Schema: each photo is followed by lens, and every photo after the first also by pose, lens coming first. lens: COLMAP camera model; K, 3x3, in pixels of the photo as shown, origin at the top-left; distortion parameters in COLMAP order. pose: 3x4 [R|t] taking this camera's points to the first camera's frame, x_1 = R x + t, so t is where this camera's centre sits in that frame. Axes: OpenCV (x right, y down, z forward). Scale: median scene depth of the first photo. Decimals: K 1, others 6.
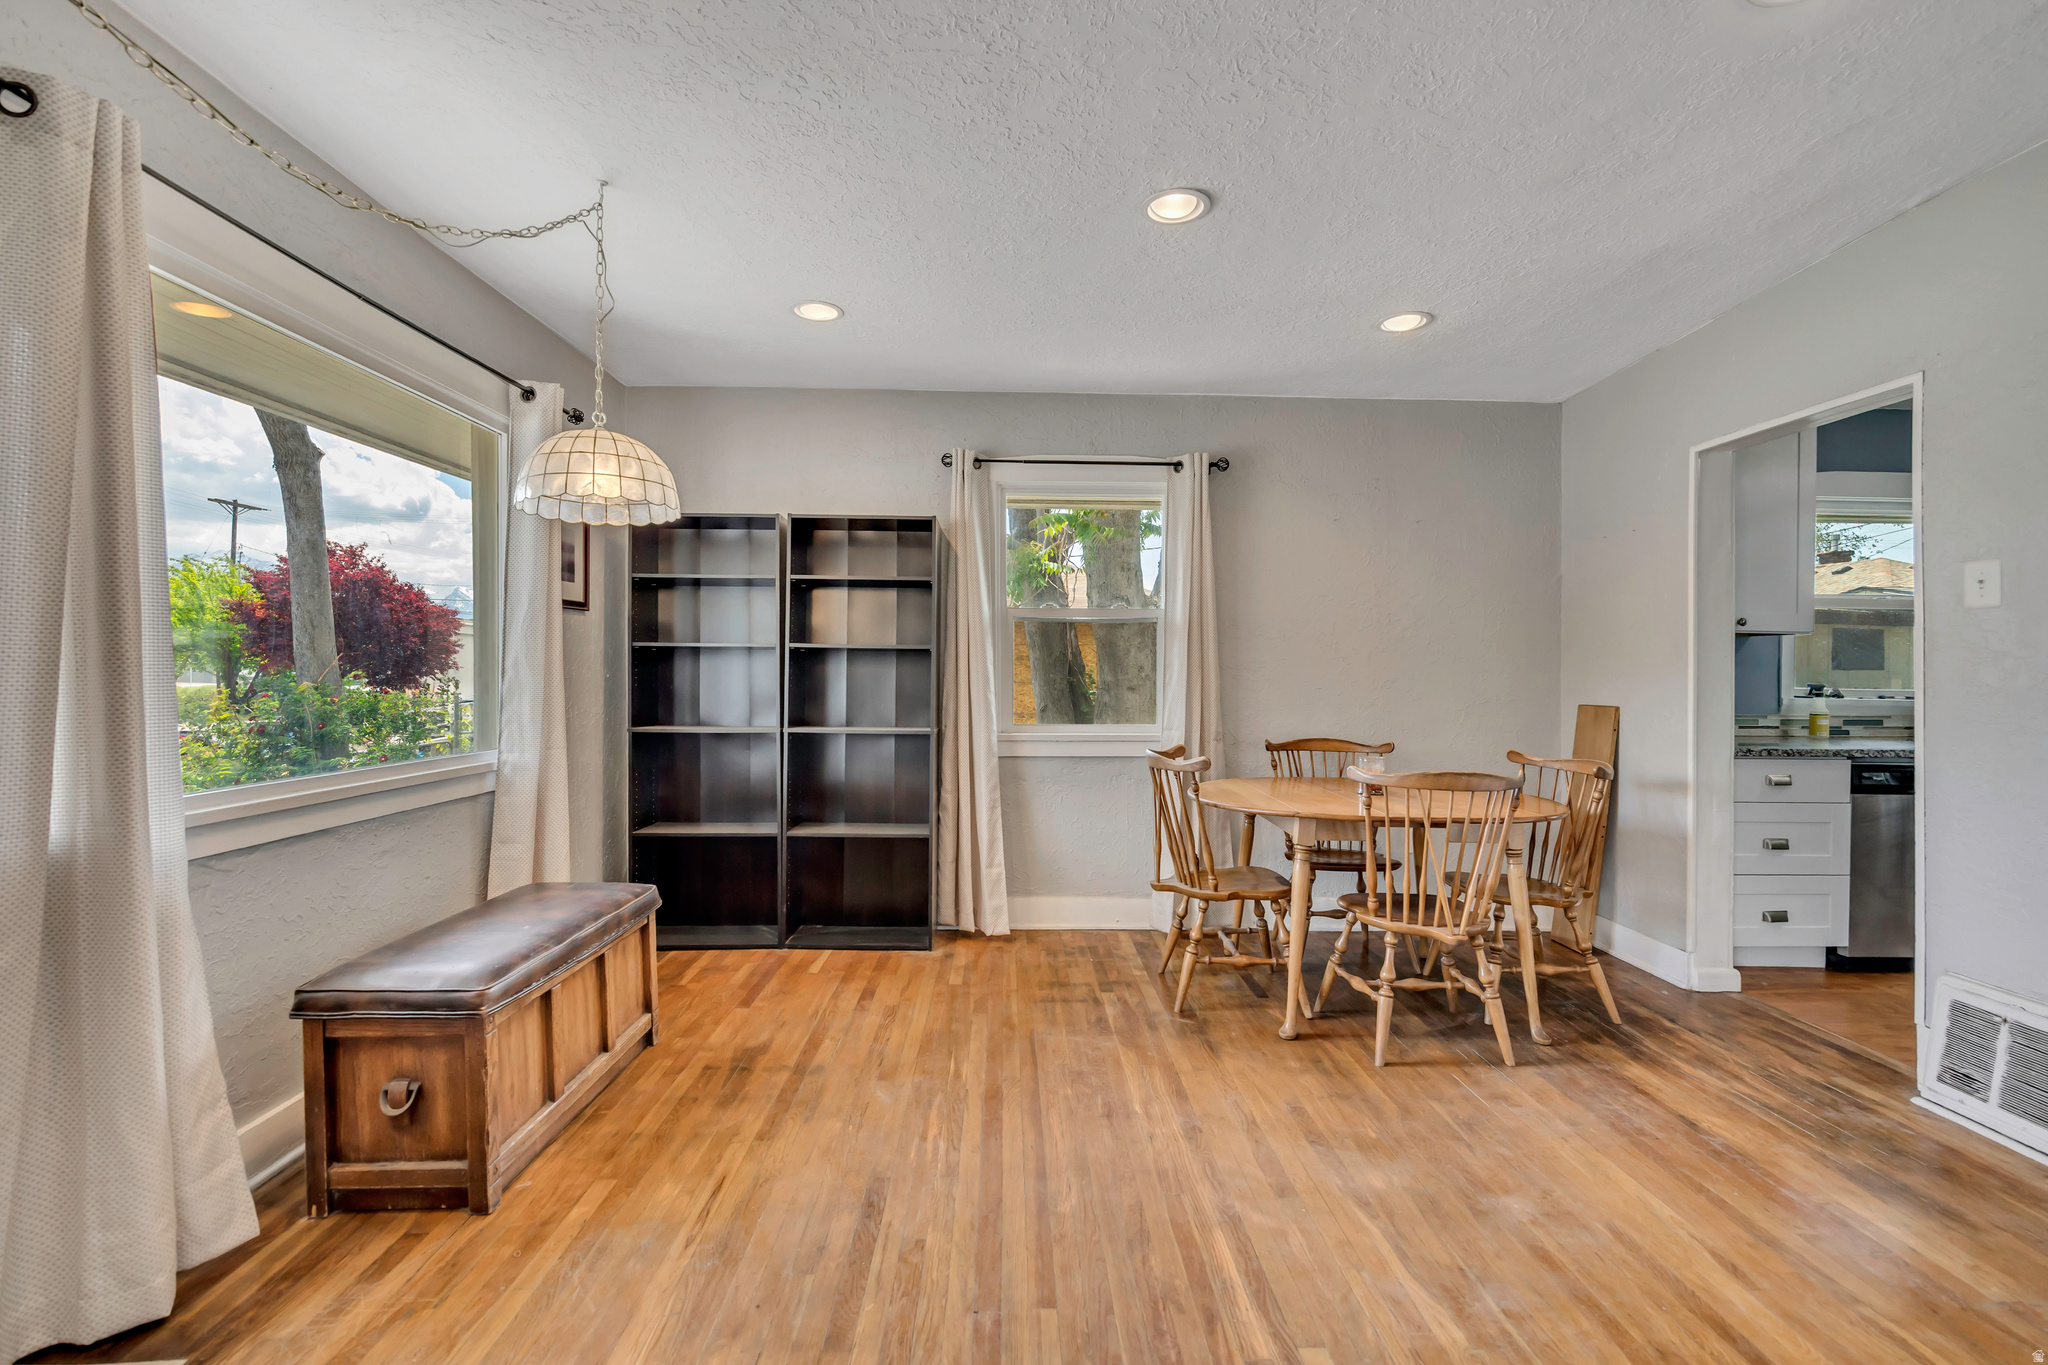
lens RADIAL K [[868.8, 0, 1024.0], [0, 868.8, 682.5], [0, 0, 1]] dist [-0.022564, 0.000038]
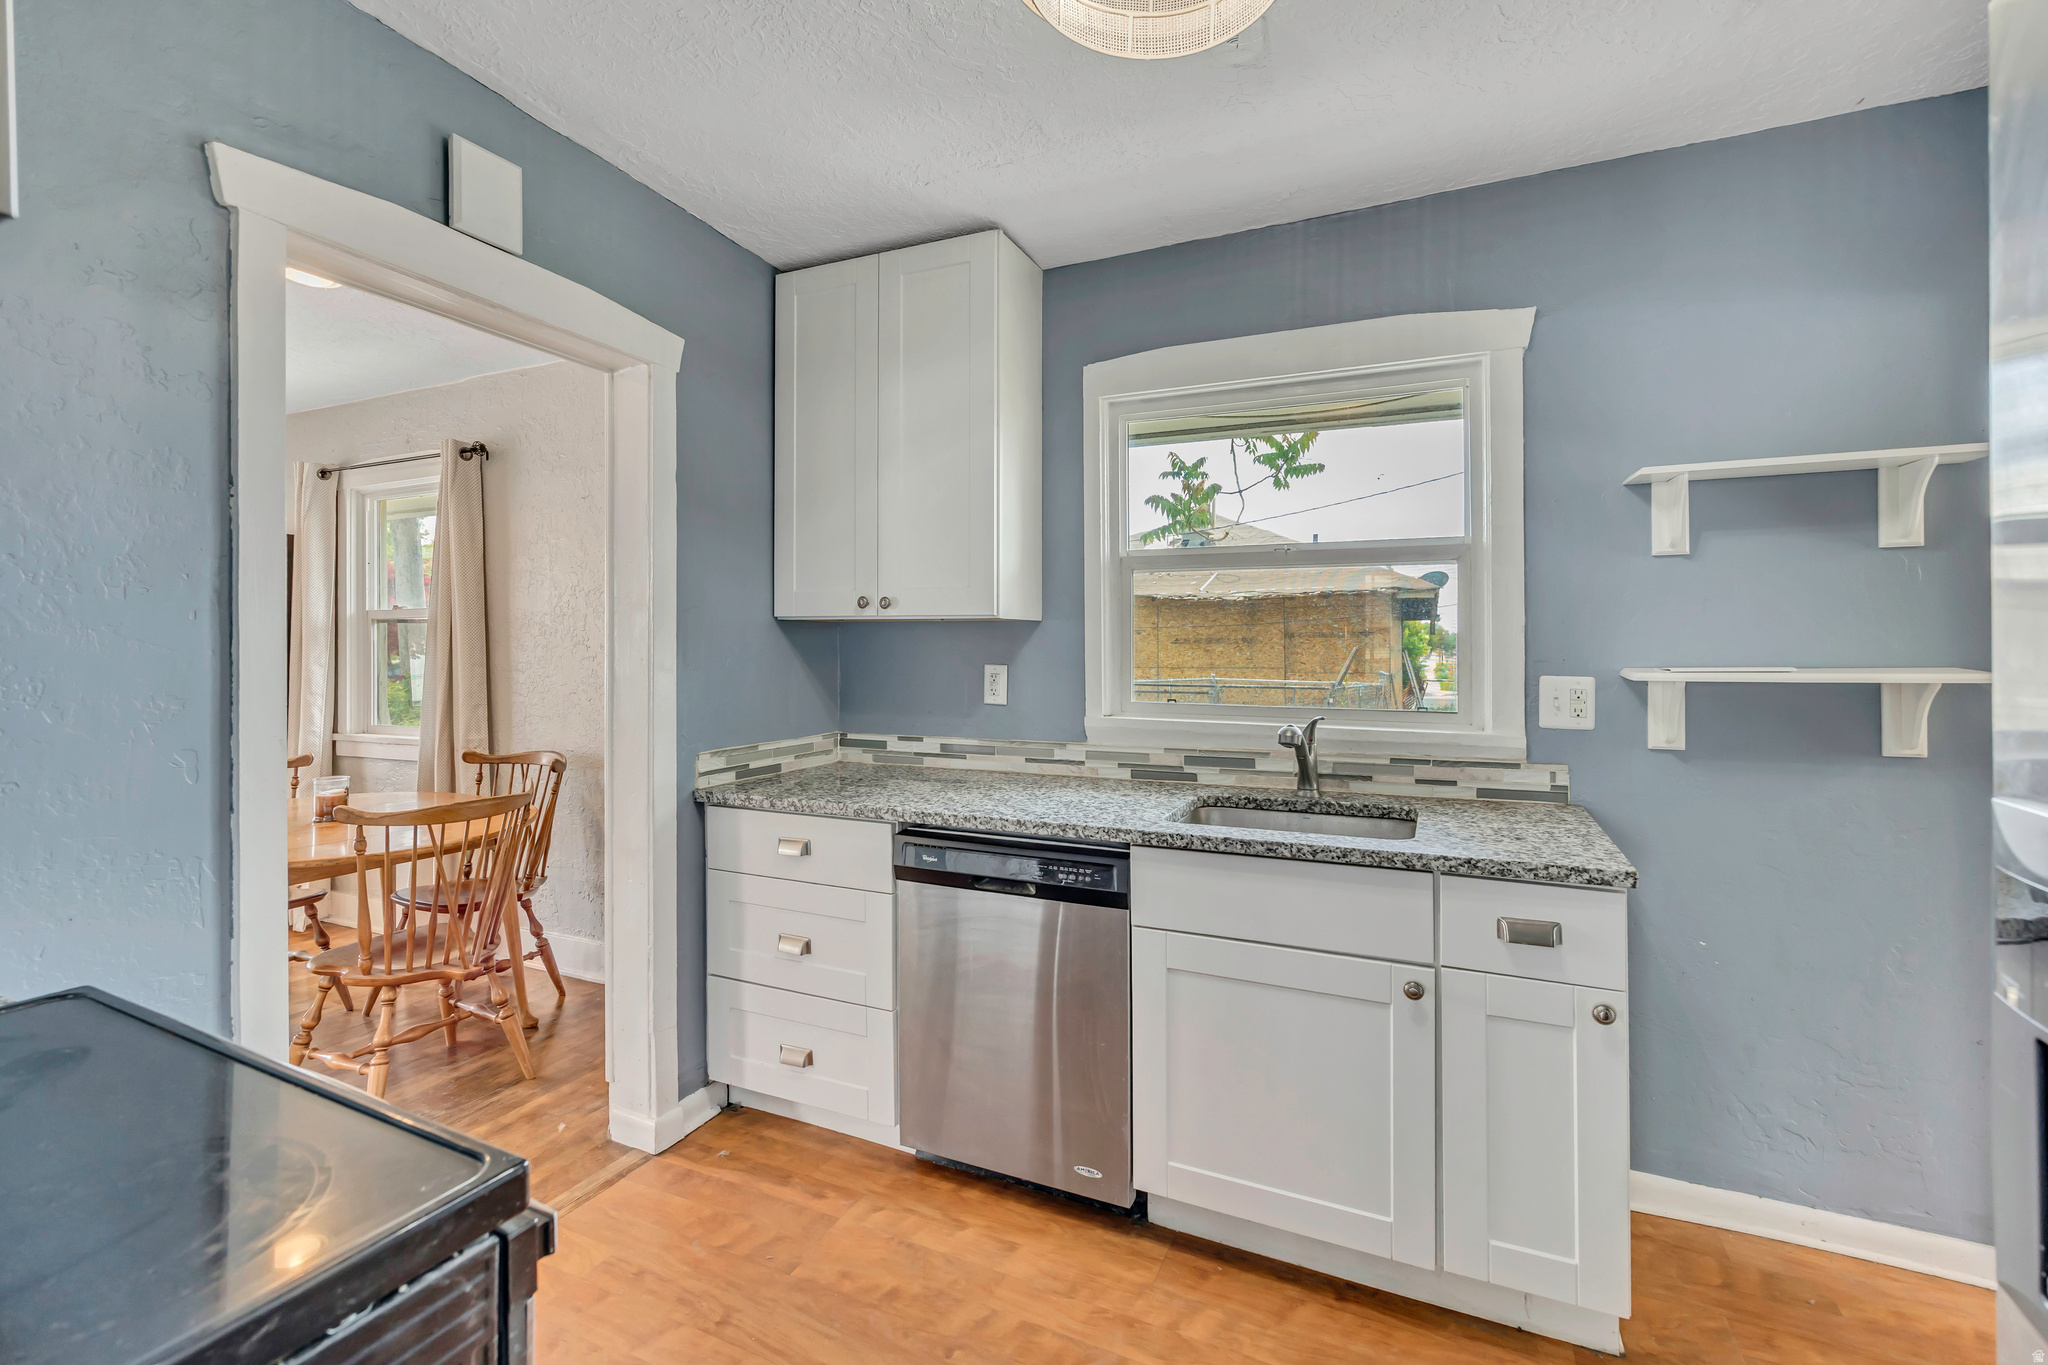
lens RADIAL K [[908.6, 0, 1020.6], [0, 908.6, 644.4], [0, 0, 1]] dist [0.000541, 0.000179]
pose [[0.901649, -0.011180, -0.432325, 1.172364], [0.007466, 0.999919, -0.010287, -0.030530], [0.432405, 0.006048, 0.901659, 0.376211]]
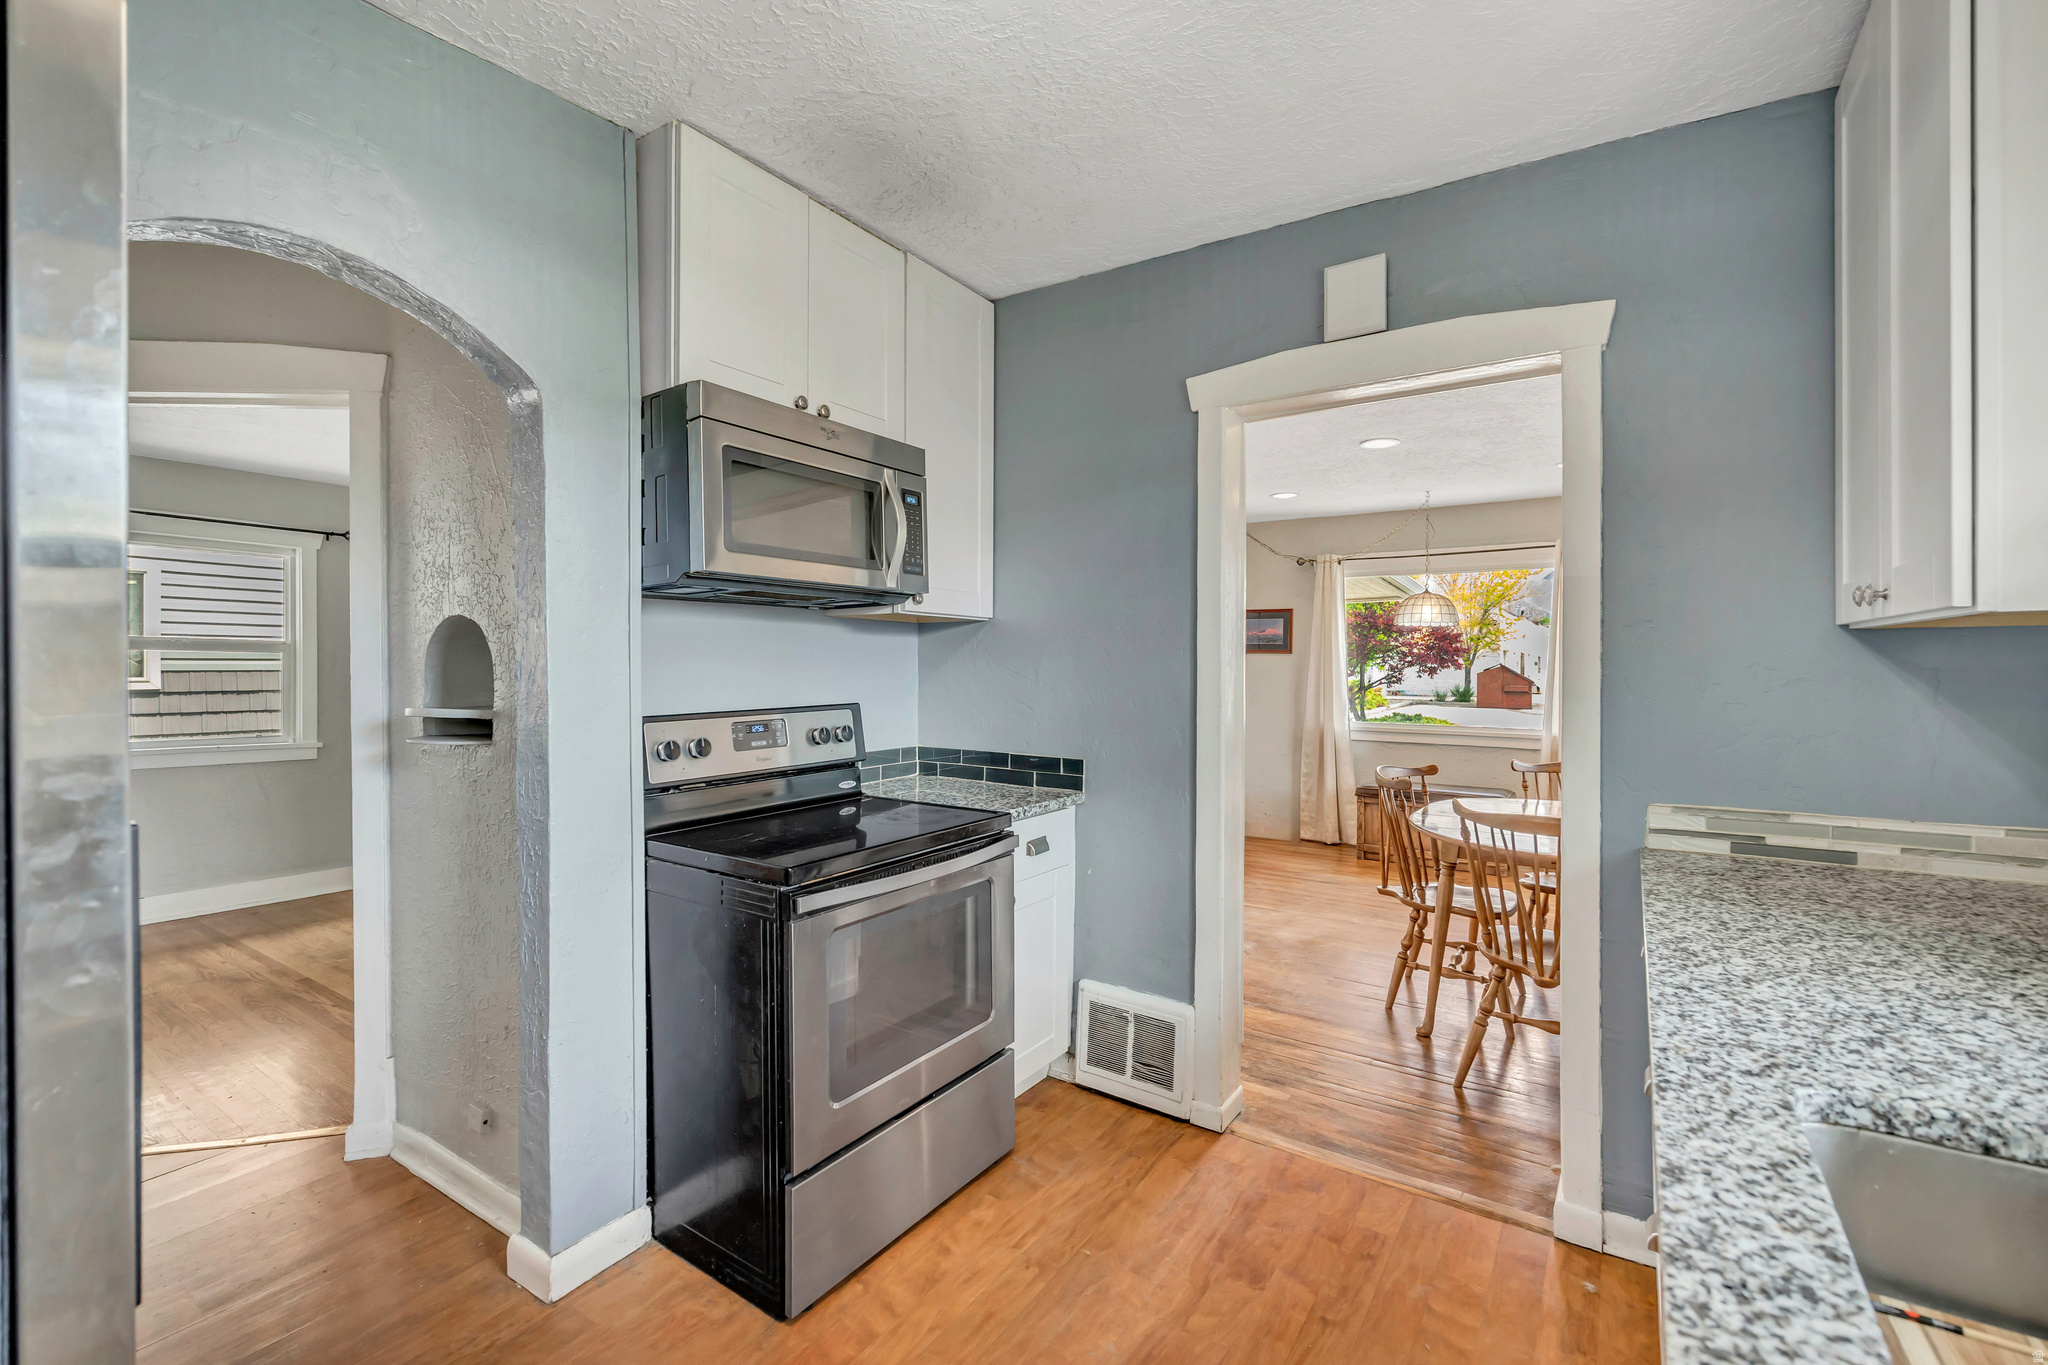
lens RADIAL K [[887.4, 0, 1007.8], [0, 887.4, 673.6], [0, 0, 1]] dist [-0.000114, 0.000129]
pose [[-0.576178, -0.002681, -0.817320, 1.311073], [-0.009778, 0.999946, 0.003613, -0.033761], [0.817266, 0.010073, -0.576172, 0.855196]]
